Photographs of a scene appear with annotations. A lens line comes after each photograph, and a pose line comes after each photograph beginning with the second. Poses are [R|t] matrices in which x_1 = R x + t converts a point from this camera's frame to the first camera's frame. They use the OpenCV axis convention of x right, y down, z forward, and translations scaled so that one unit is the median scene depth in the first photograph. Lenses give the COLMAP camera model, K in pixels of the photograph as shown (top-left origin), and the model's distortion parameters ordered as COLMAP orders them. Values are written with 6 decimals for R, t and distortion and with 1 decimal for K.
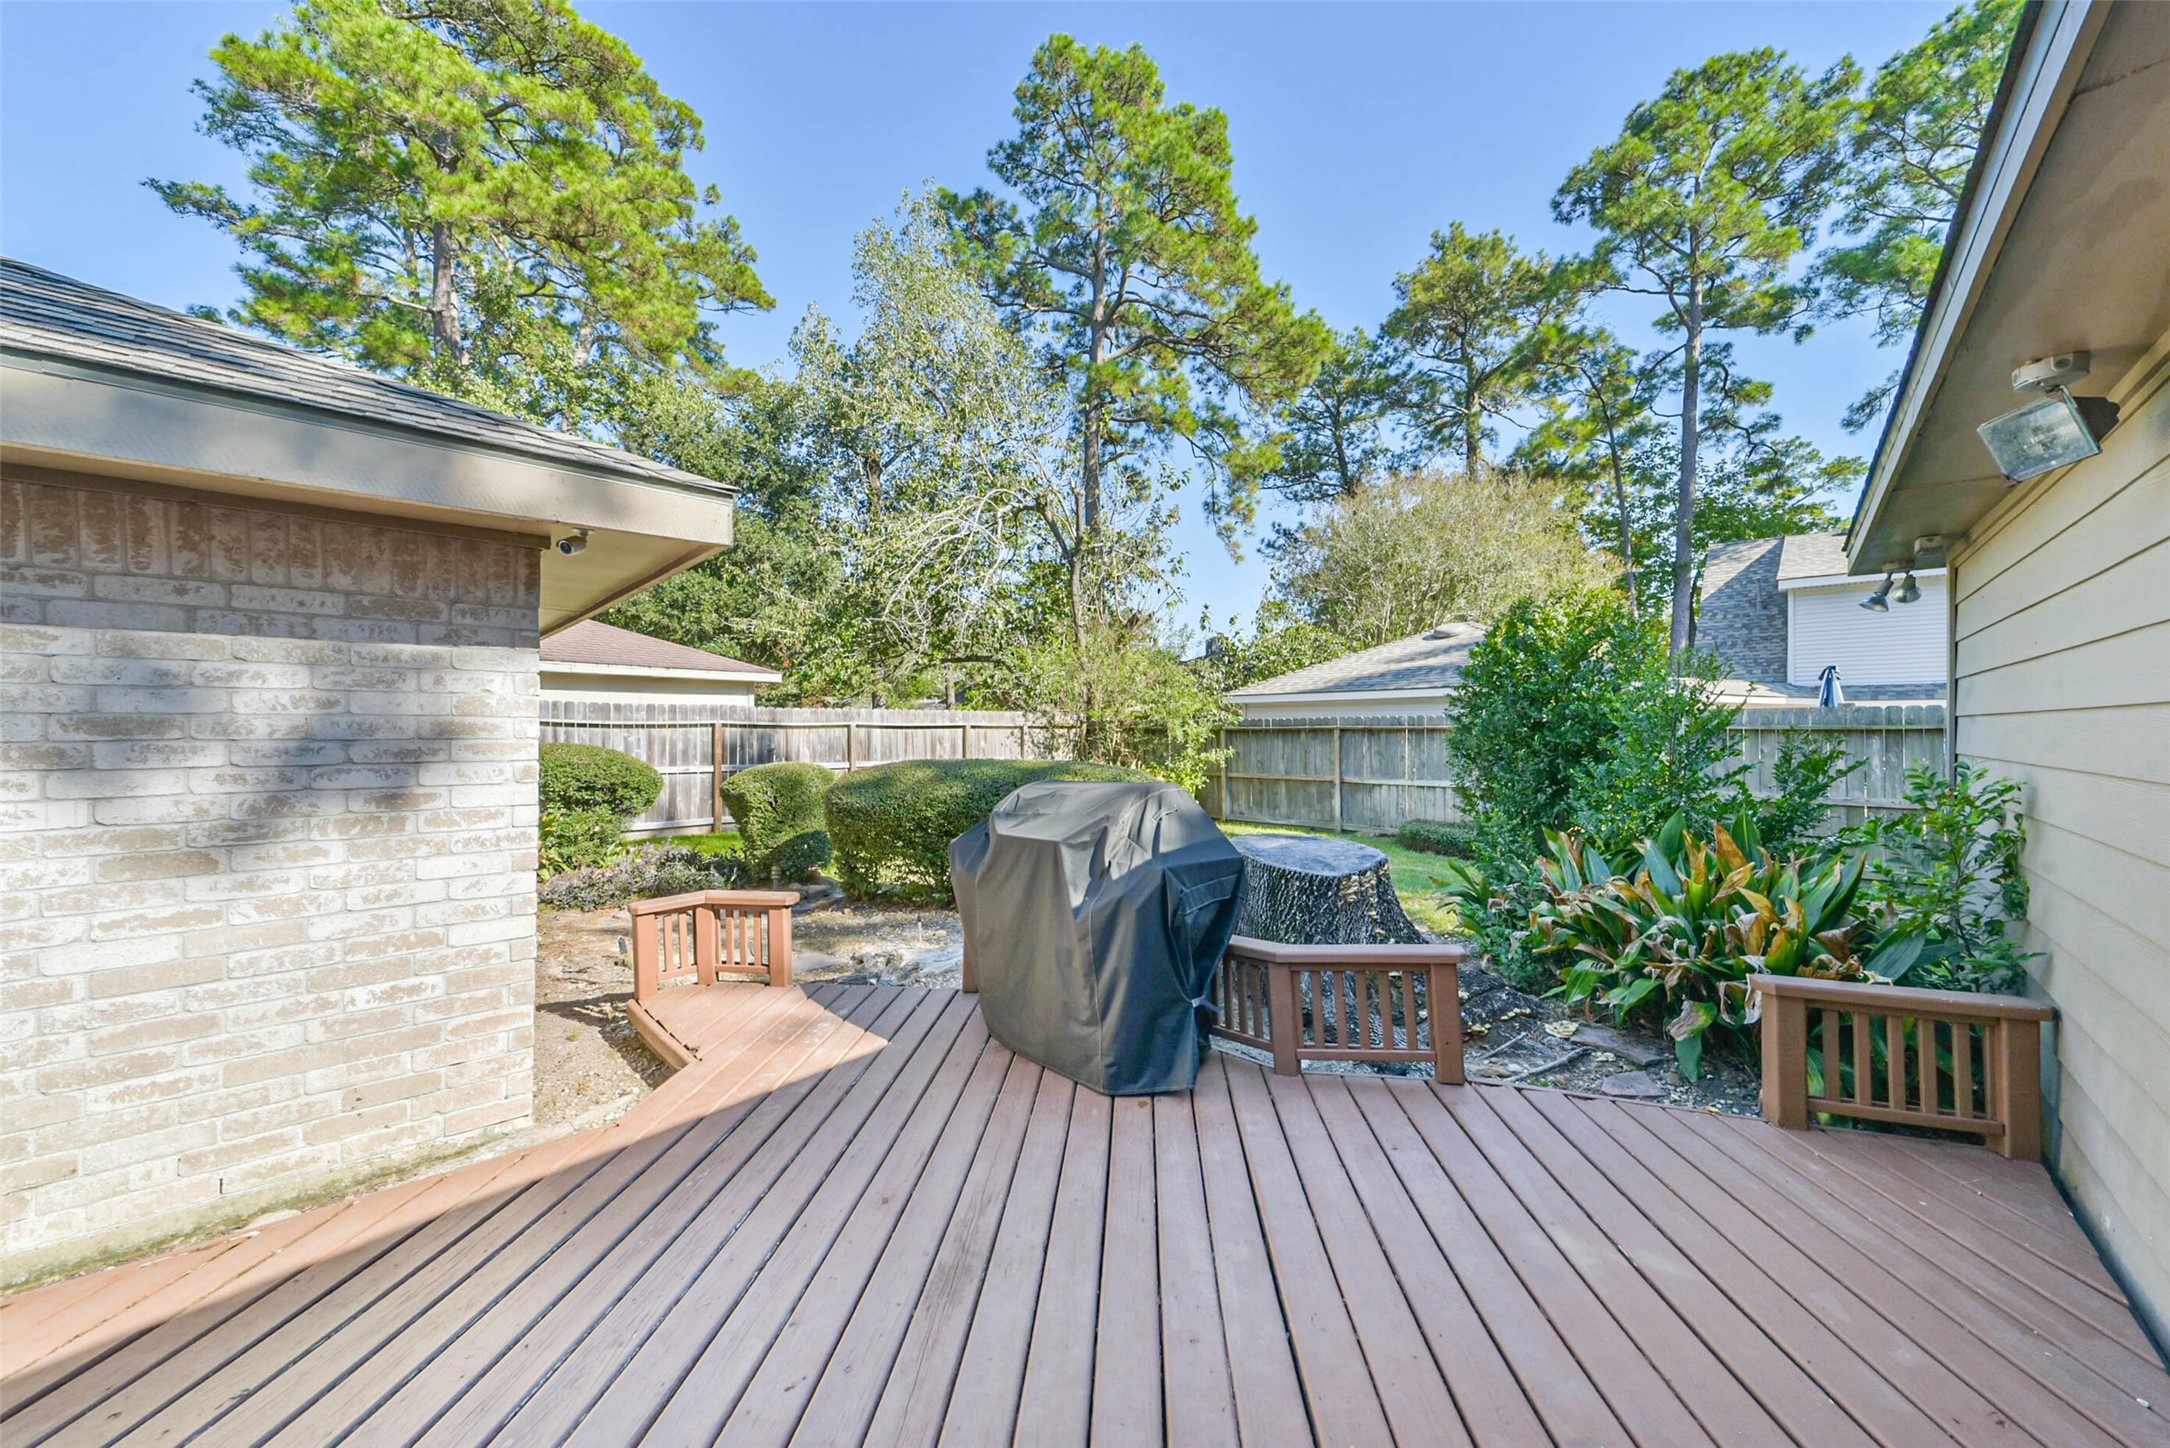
lens RADIAL K [[835.7, 0, 1084.4], [0, 835.7, 737.3], [0, 0, 1]] dist [0.033929, -0.000593]
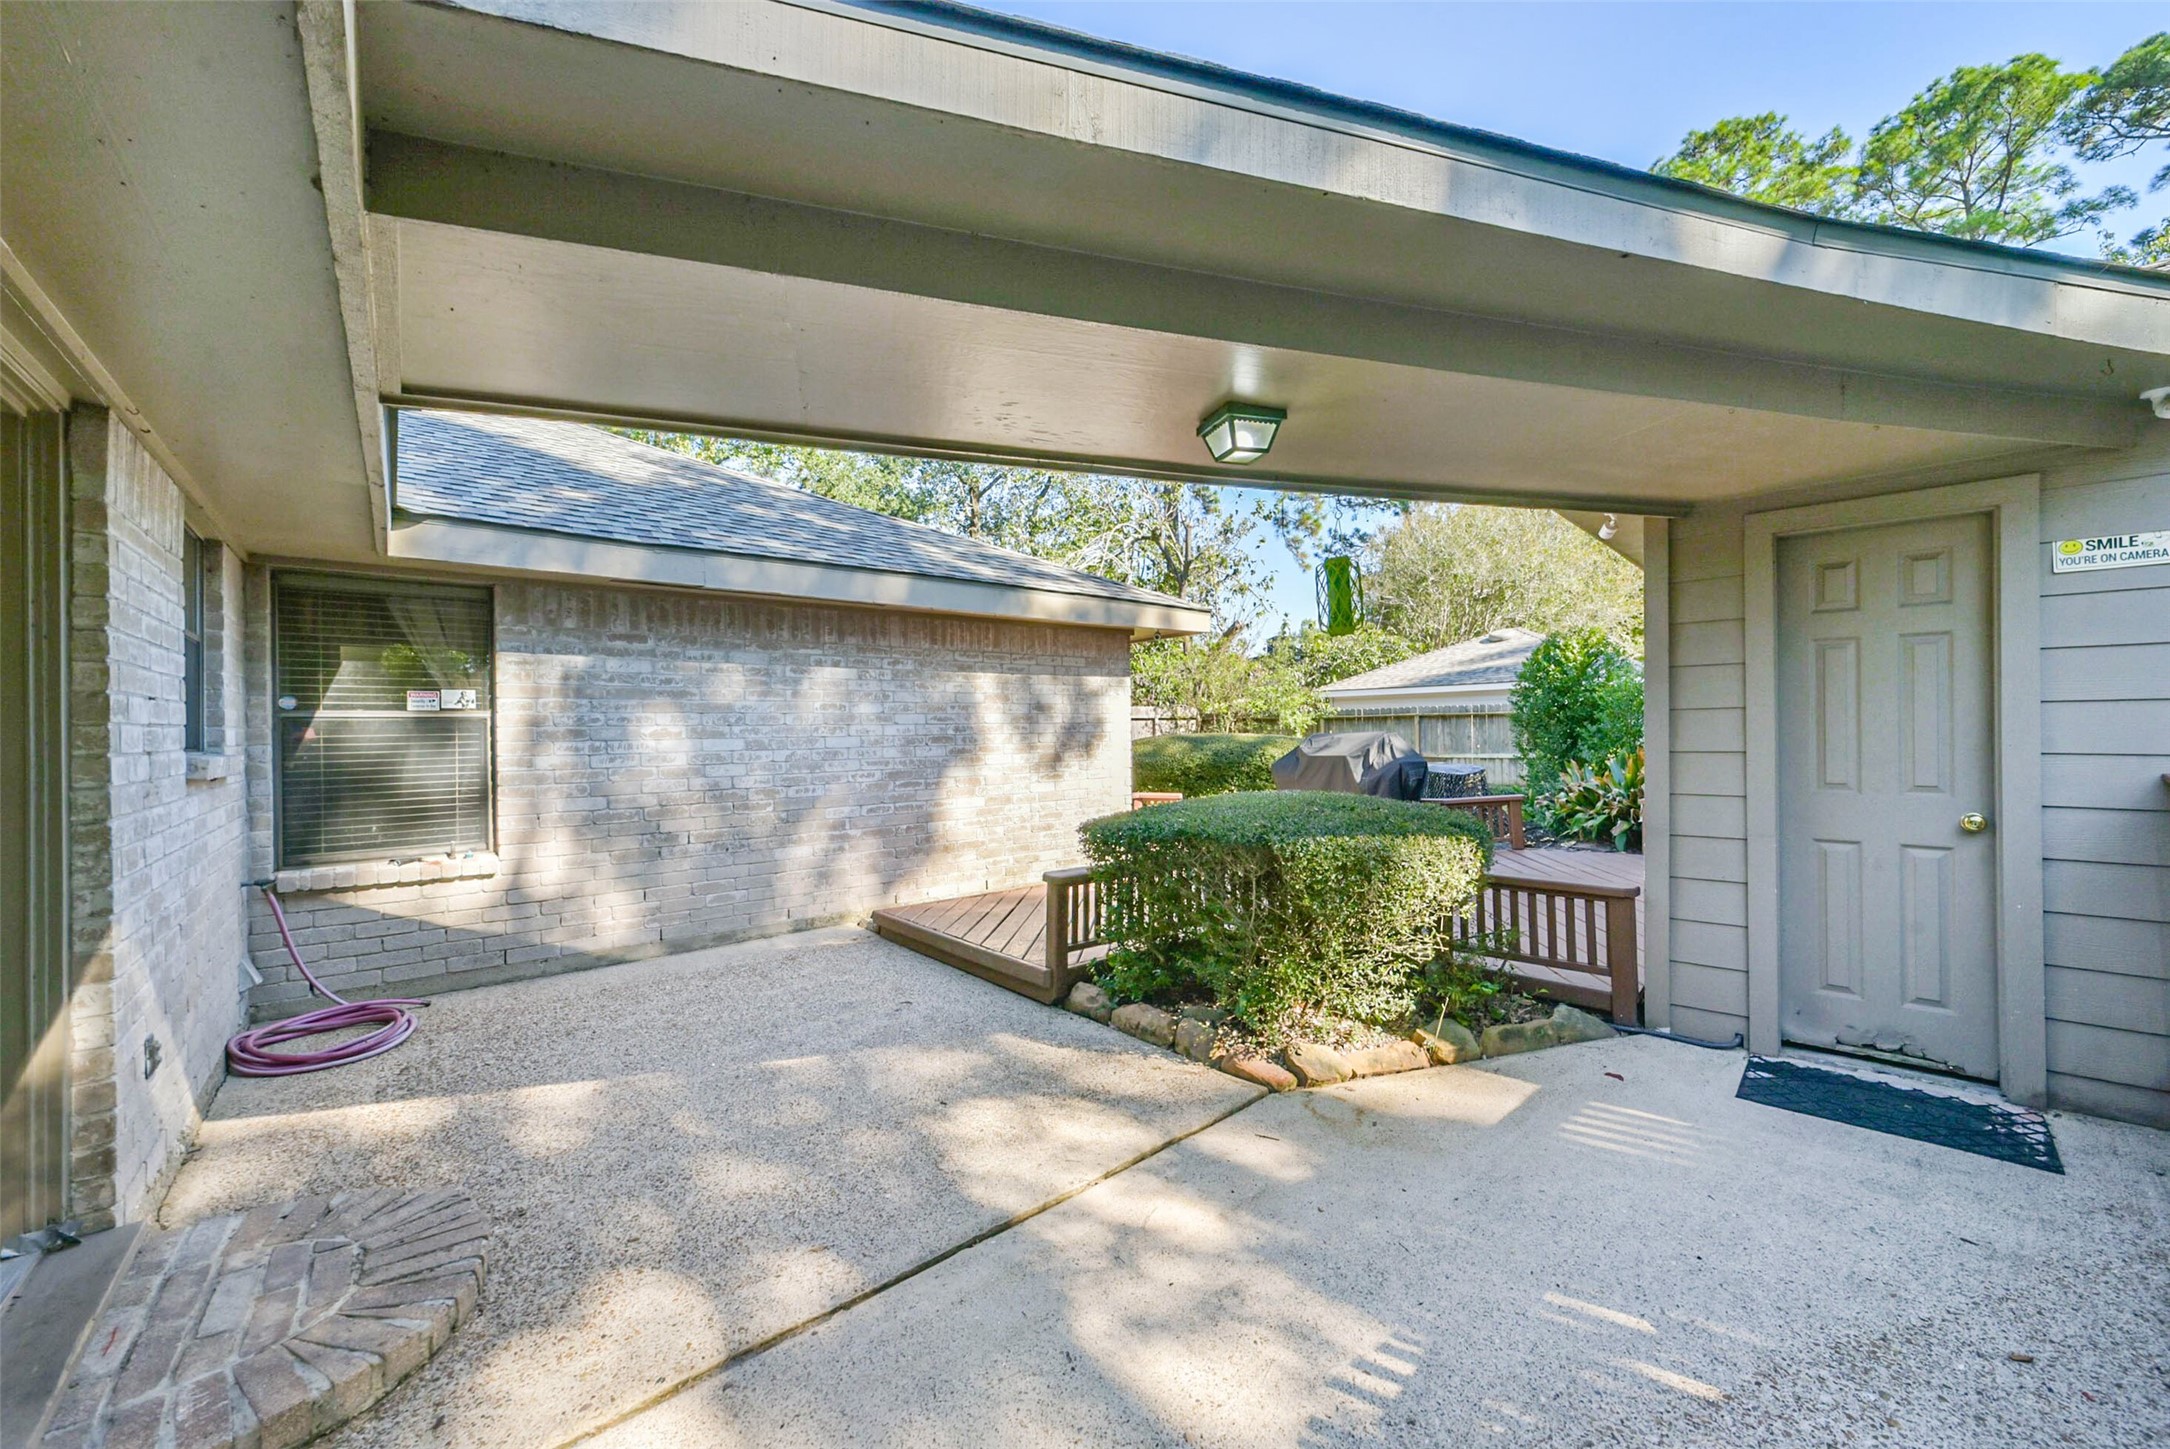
lens RADIAL K [[856.8, 0, 1081.3], [0, 856.8, 732.9], [0, 0, 1]] dist [0.005888, -0.000965]
pose [[0.999100, -0.011196, -0.040917, -0.151748], [0.011068, 0.999933, -0.003340, 0.014132], [0.040952, 0.002884, 0.999157, -0.320700]]
